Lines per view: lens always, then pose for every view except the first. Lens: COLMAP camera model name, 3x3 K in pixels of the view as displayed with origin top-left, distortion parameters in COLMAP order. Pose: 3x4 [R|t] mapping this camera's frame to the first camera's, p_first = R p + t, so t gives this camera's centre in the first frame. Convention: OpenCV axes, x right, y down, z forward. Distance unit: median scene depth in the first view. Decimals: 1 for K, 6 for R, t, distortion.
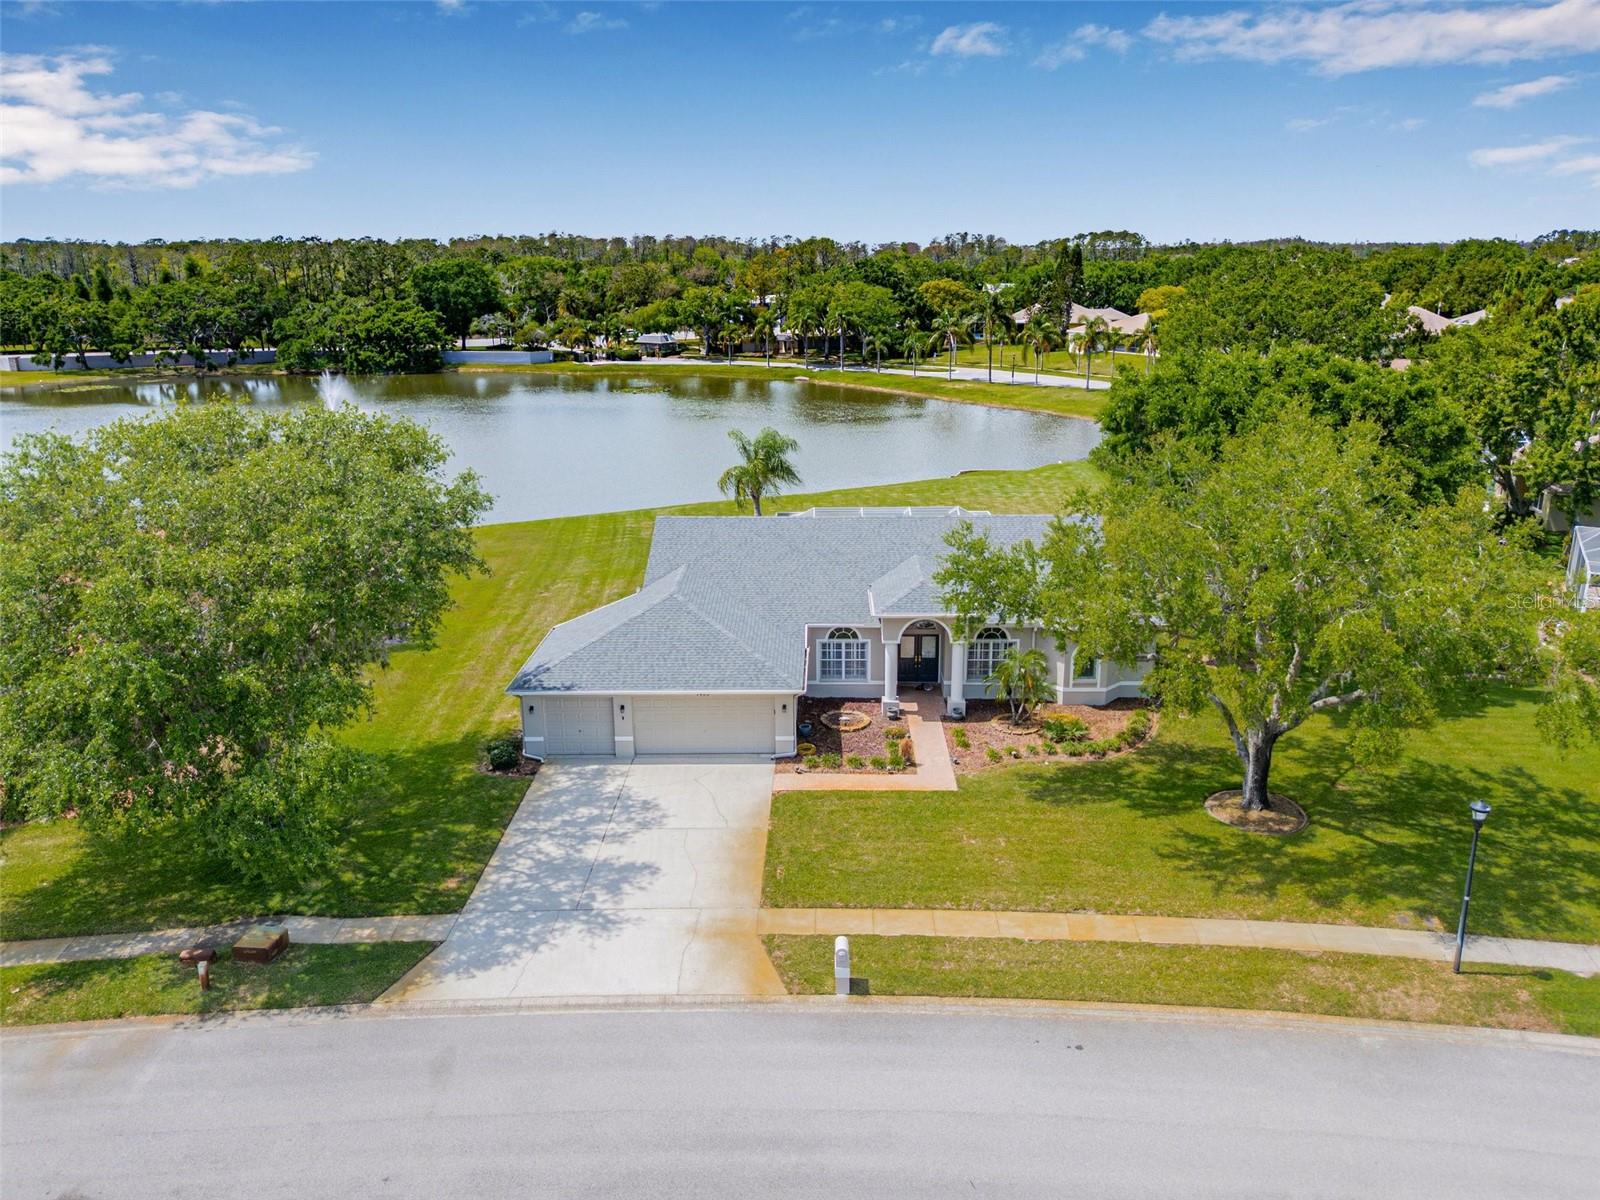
lens RADIAL K [[1211.7, 0, 799.0], [0, 1211.7, 596.5], [0, 0, 1]] dist [0.003611, -0.000470]
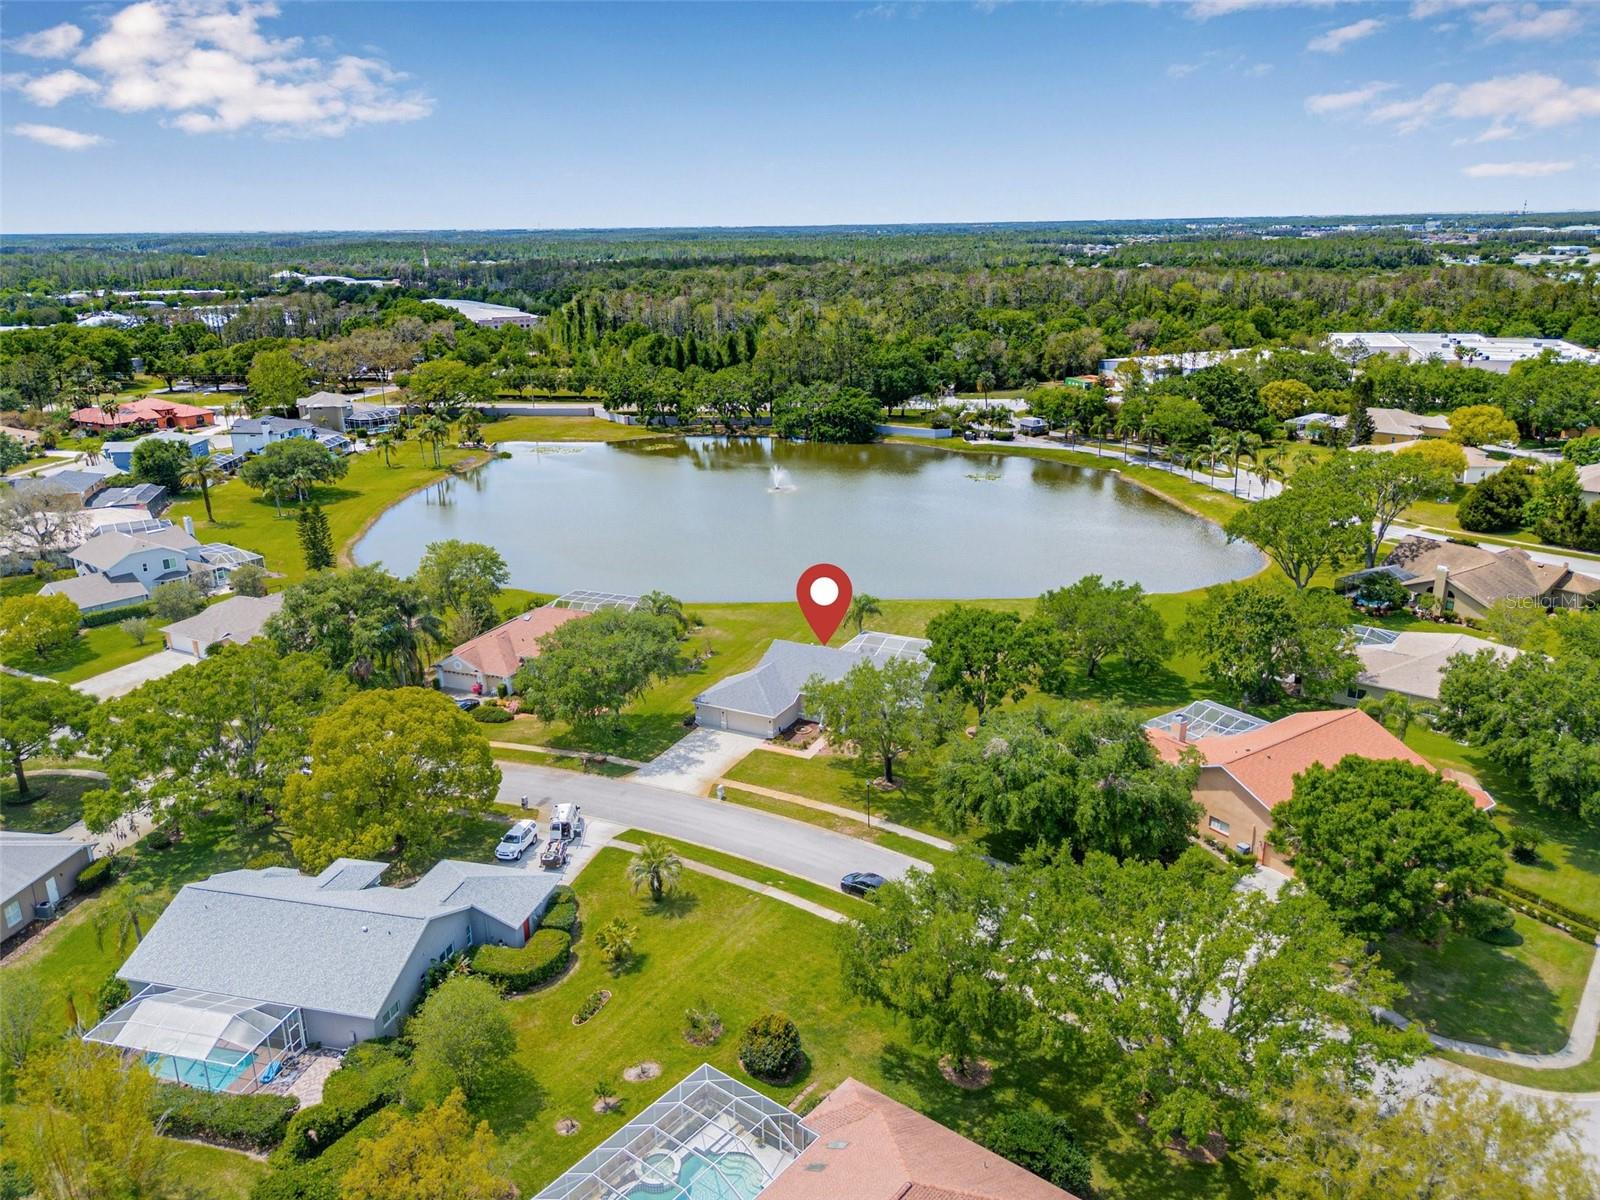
lens RADIAL K [[1211.7, 0, 800.8], [0, 1211.7, 601.2], [0, 0, 1]] dist [0.003611, -0.000470]
pose [[0.896132, 0.130461, -0.424179, 0.461184], [-0.111226, 0.991333, 0.069918, -0.151497], [0.429624, -0.015476, 0.902875, -0.600823]]
